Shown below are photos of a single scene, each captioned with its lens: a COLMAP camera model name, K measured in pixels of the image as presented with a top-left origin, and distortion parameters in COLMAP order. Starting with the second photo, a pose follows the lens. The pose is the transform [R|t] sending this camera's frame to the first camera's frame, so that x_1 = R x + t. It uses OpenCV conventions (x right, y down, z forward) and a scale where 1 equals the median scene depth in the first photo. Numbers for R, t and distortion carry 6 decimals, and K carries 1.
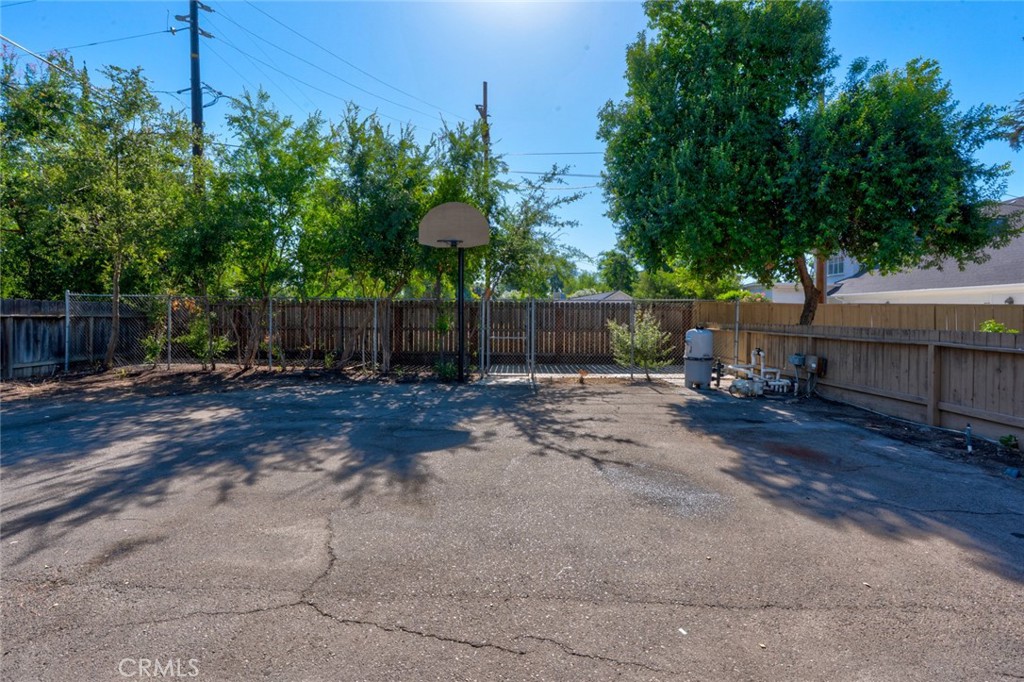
lens RADIAL K [[484.5, 0, 508.0], [0, 484.5, 327.8], [0, 0, 1]] dist [-0.001384, 0.000077]
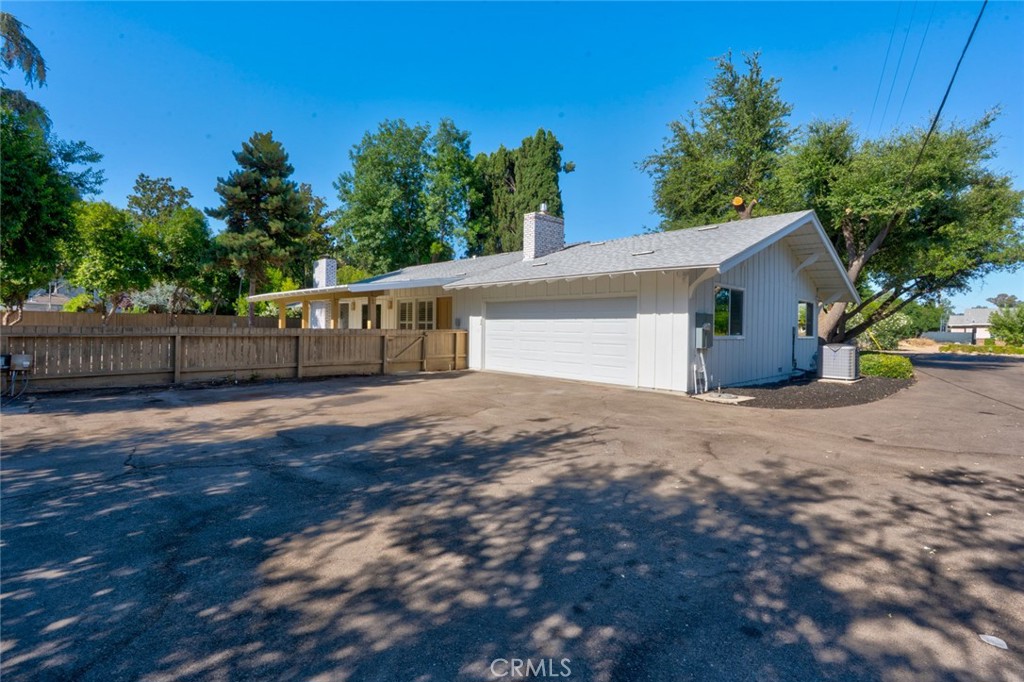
lens RADIAL K [[484.5, 0, 508.0], [0, 484.5, 327.8], [0, 0, 1]] dist [-0.001384, 0.000077]
pose [[-0.701003, -0.020486, 0.712864, -1.318893], [-0.000783, 0.999609, 0.027957, -0.046371], [-0.713158, 0.019040, -0.700745, 1.542968]]
